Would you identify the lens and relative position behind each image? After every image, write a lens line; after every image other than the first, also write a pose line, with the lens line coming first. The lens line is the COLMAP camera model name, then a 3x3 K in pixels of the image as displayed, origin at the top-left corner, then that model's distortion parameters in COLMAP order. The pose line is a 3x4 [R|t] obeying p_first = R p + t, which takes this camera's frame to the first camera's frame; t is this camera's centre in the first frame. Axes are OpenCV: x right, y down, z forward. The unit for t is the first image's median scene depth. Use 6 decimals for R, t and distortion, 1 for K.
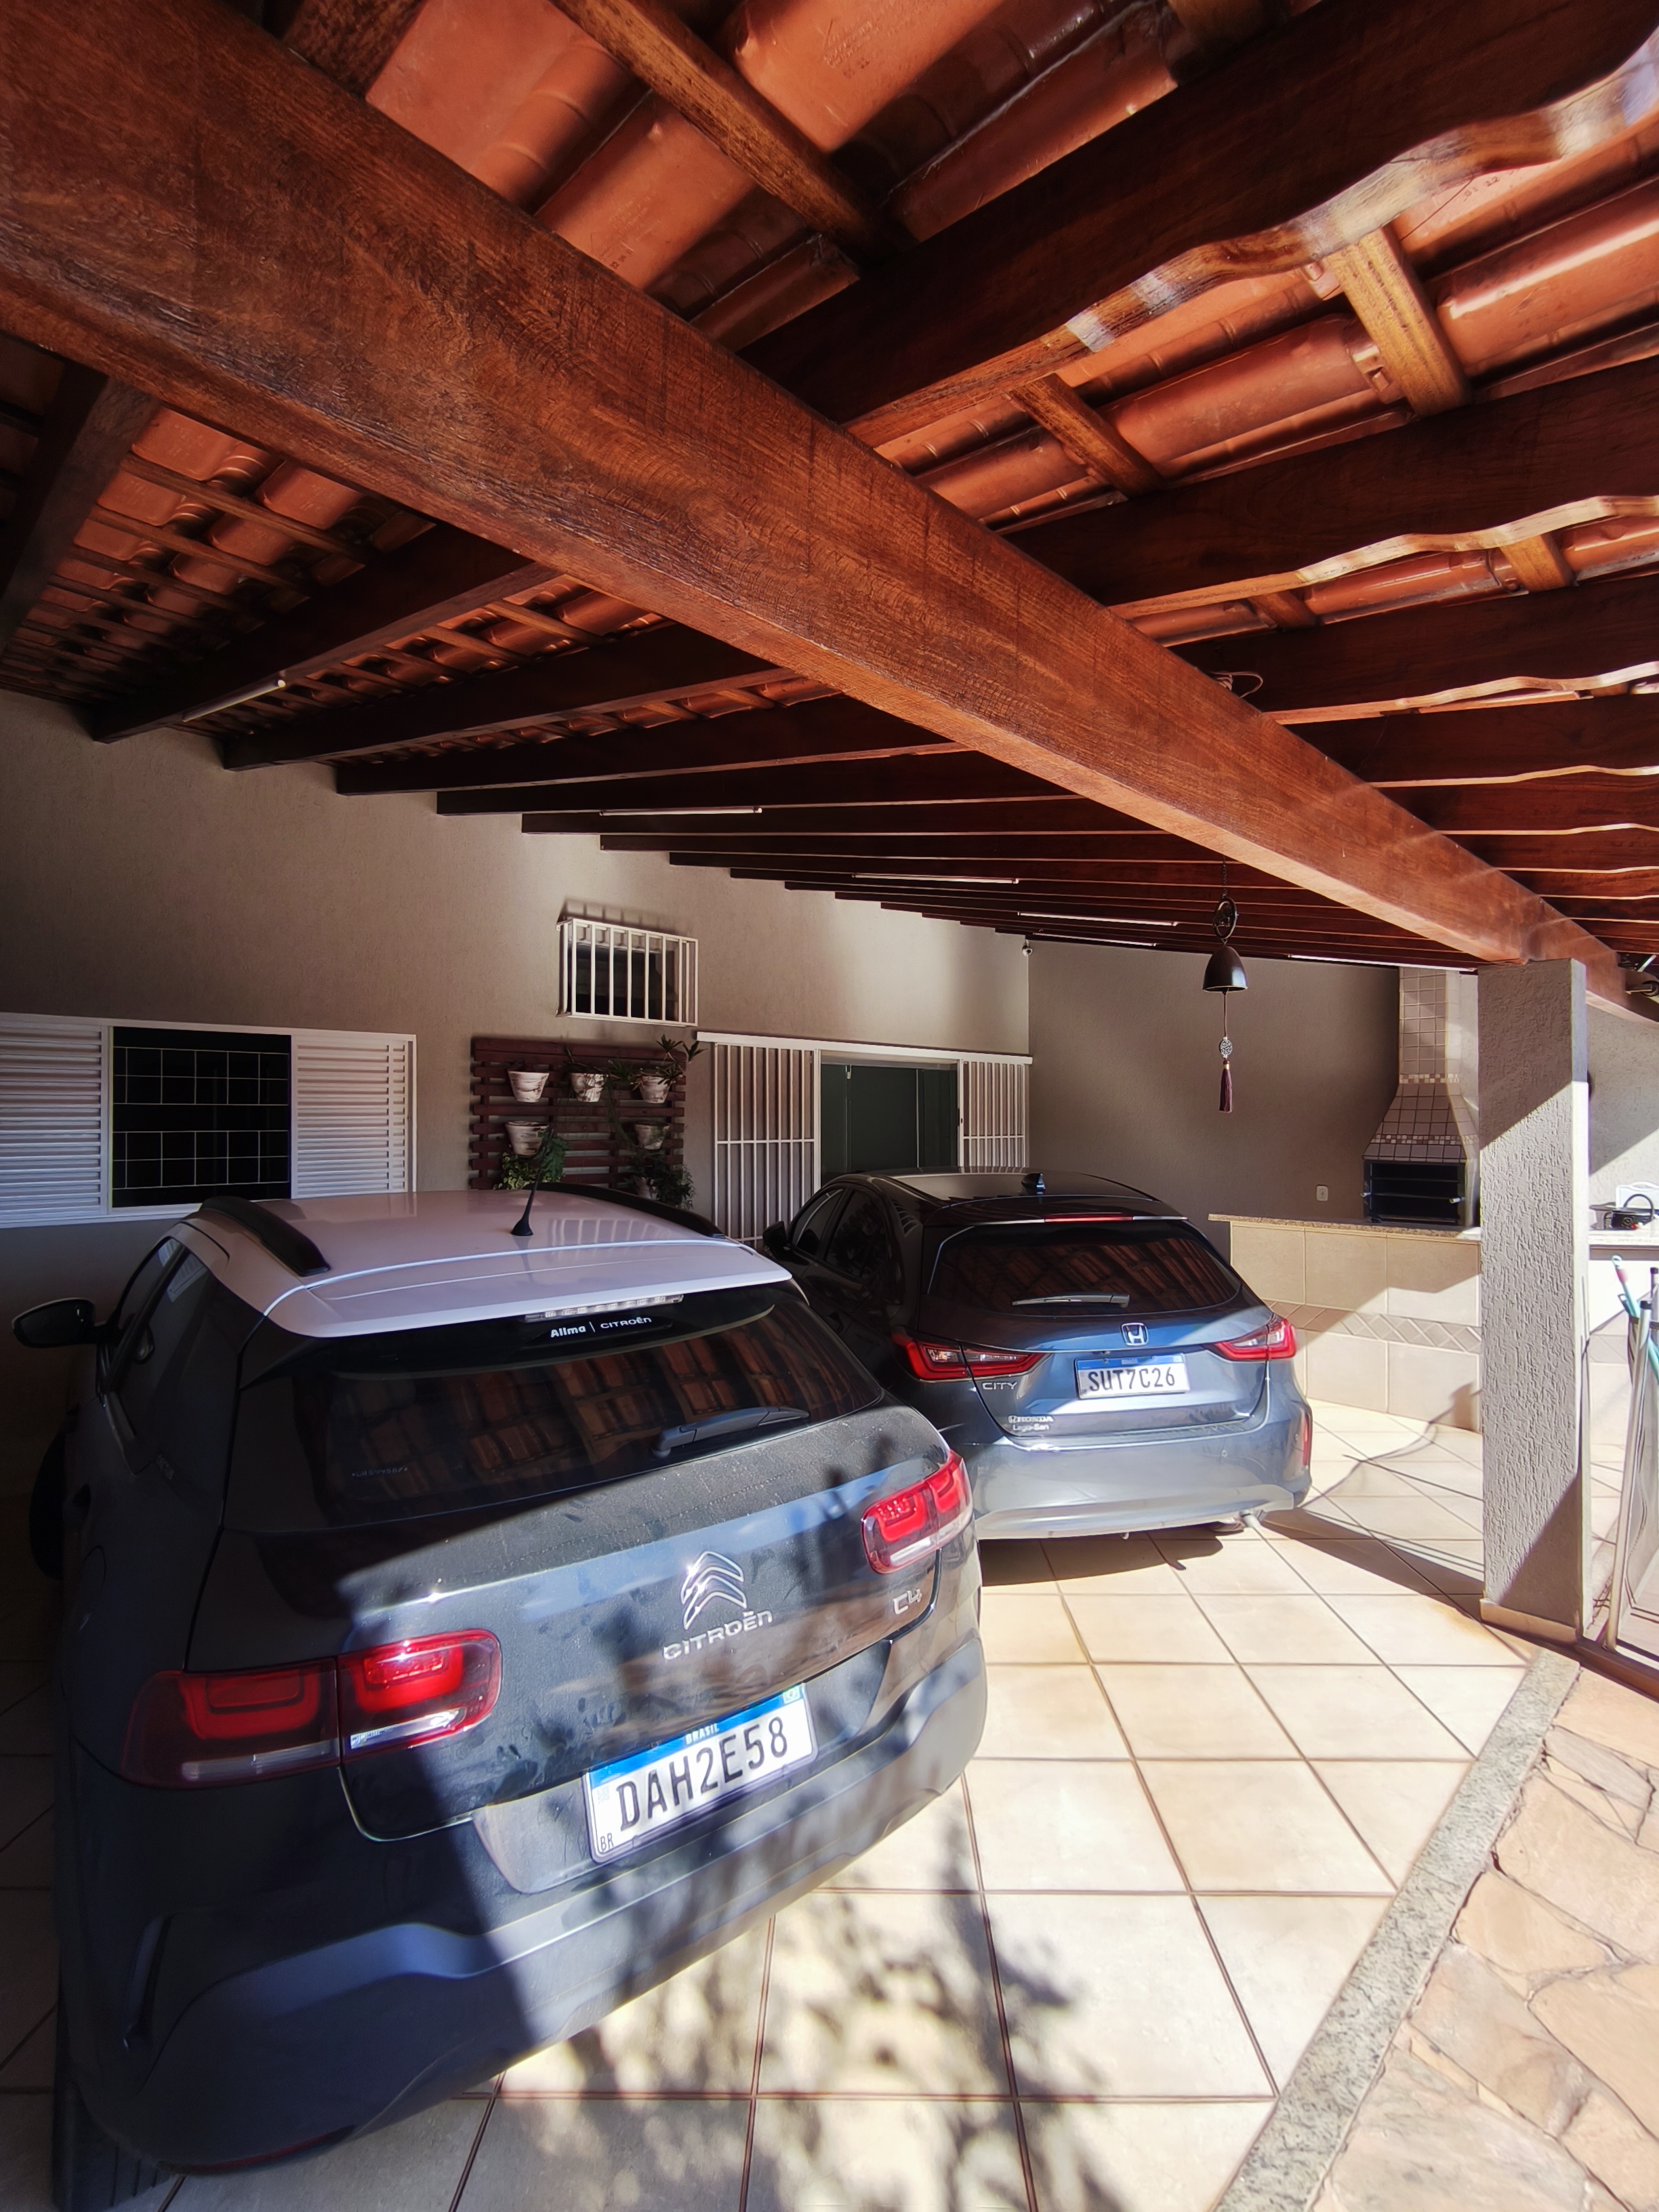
lens RADIAL K [[986.5, 0, 829.5], [0, 986.5, 1106.0], [0, 0, 1]] dist [0.003013, 0.000242]
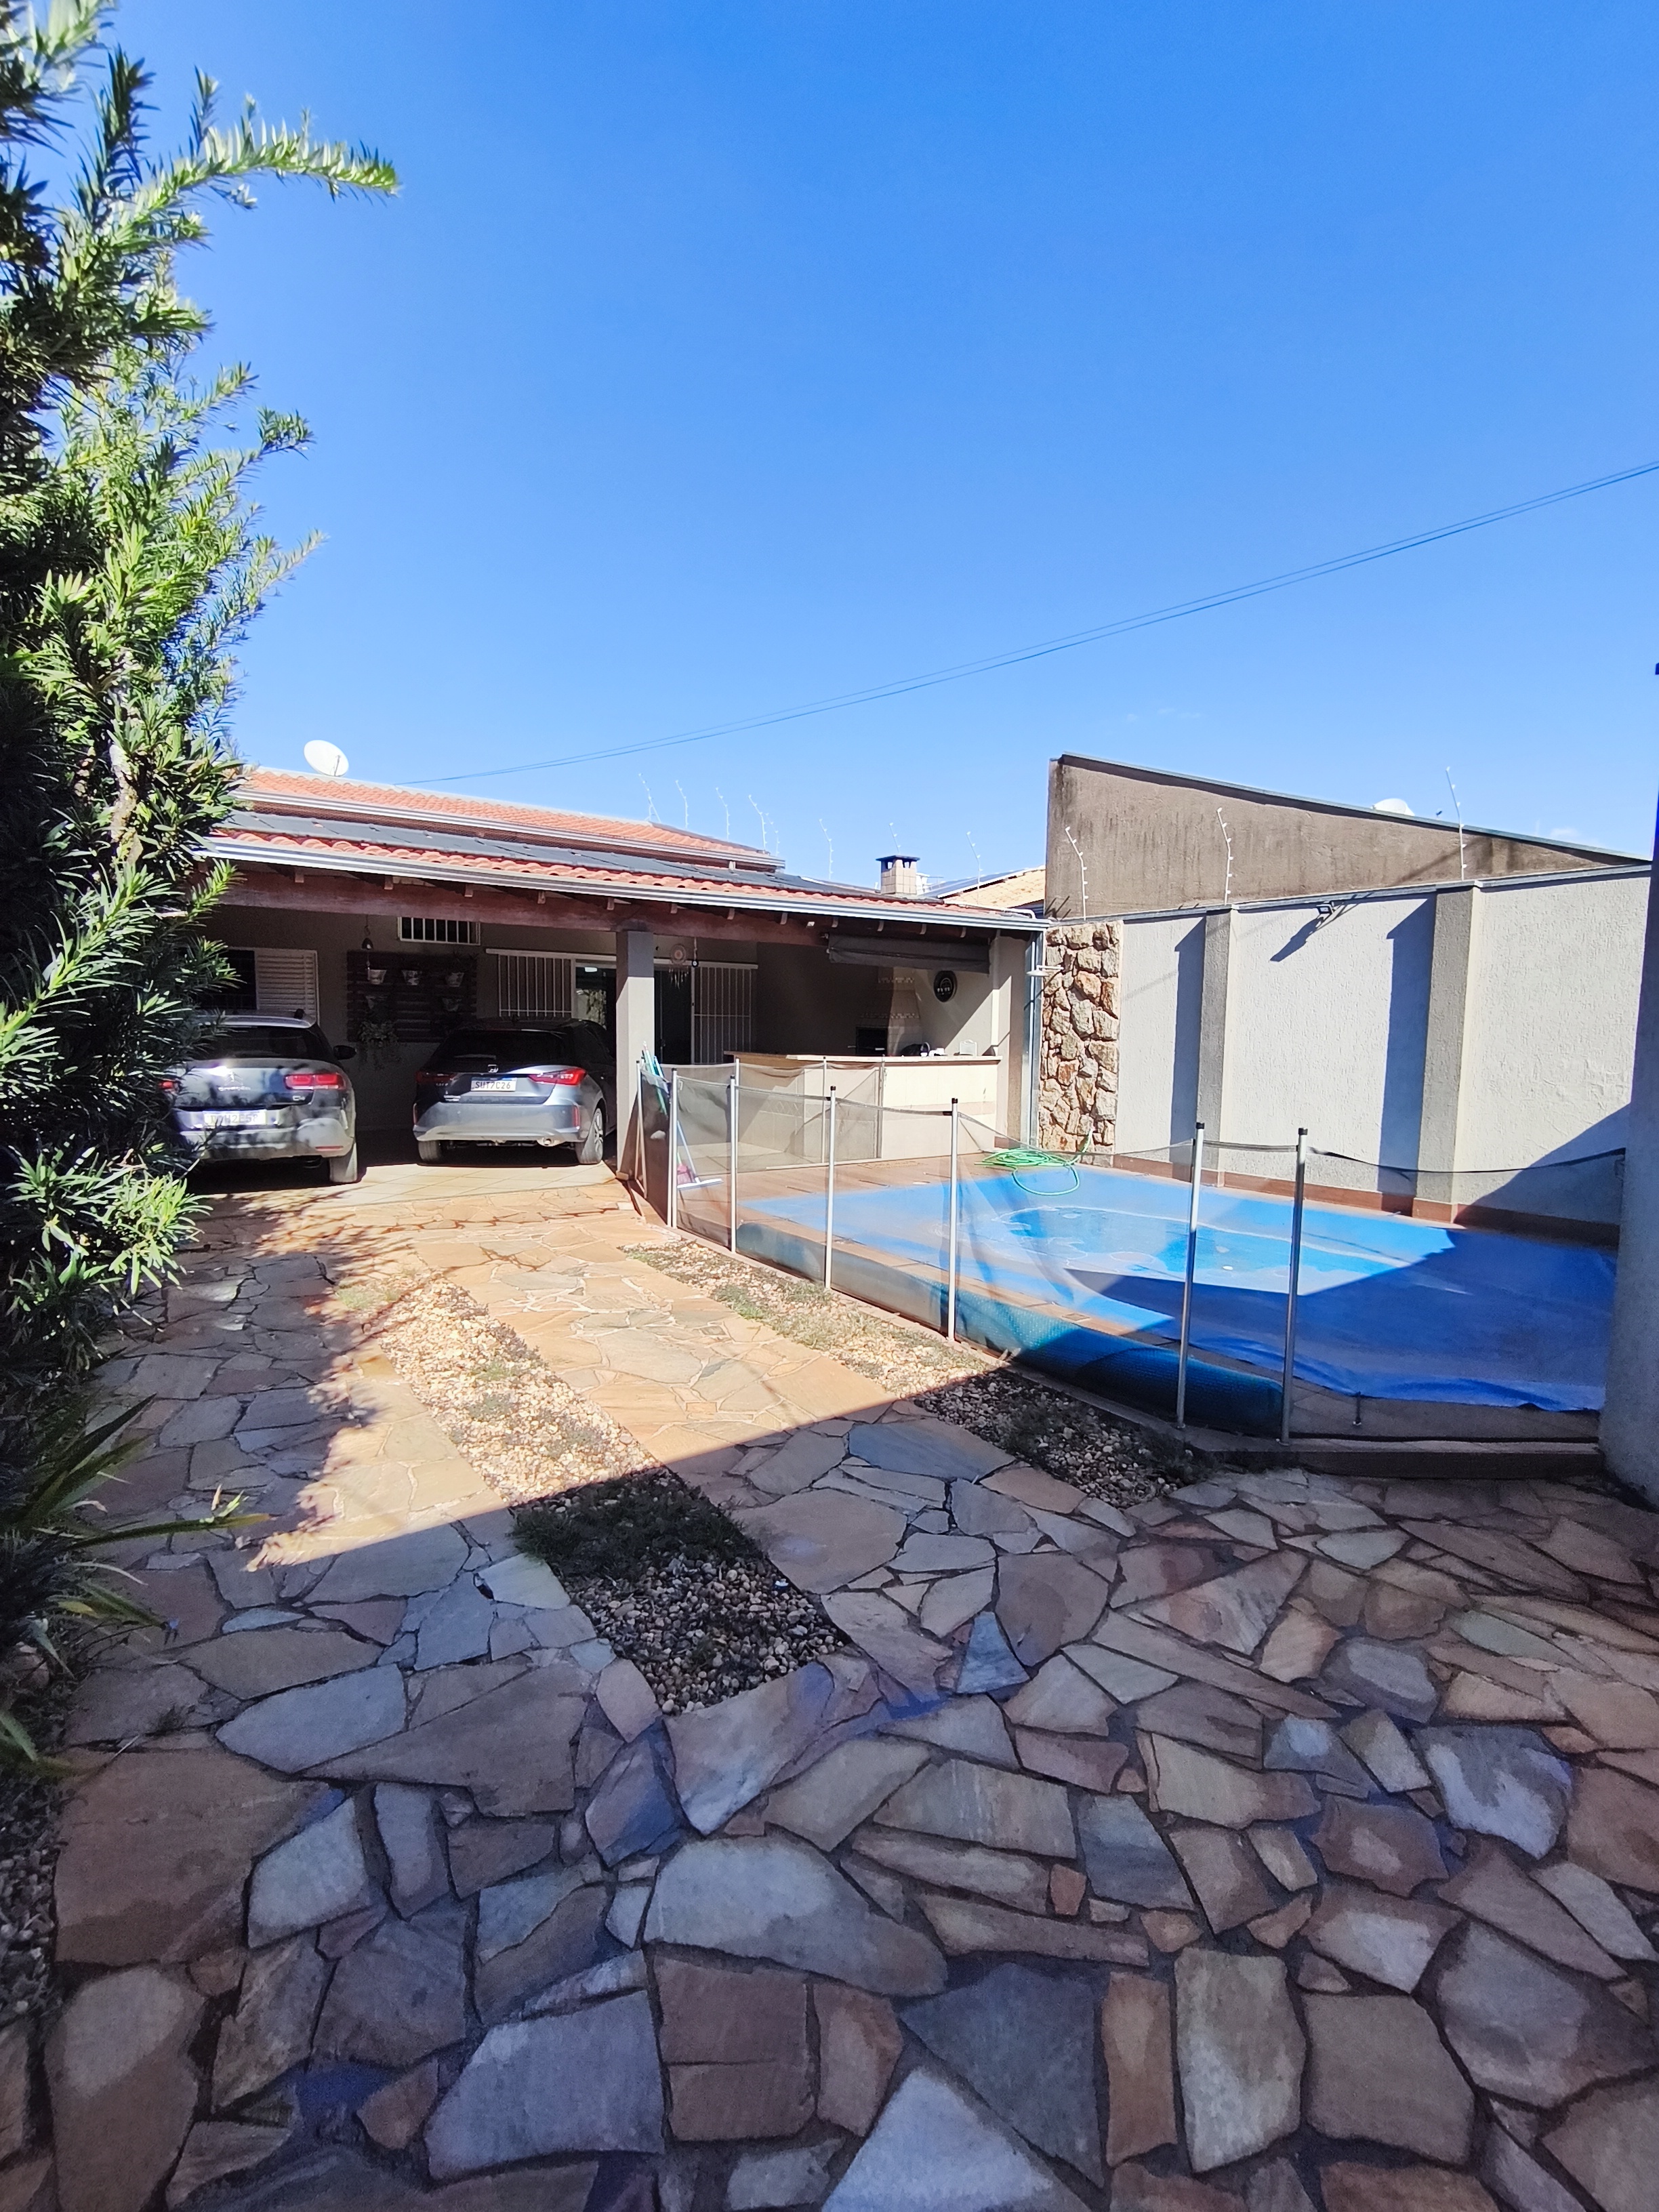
lens RADIAL K [[986.5, 0, 829.5], [0, 986.5, 1106.0], [0, 0, 1]] dist [0.003013, 0.000242]
pose [[0.990150, 0.029253, -0.136922, 0.880764], [-0.015908, 0.995102, 0.097564, 0.030900], [0.139105, -0.094425, 0.985766, -0.853439]]
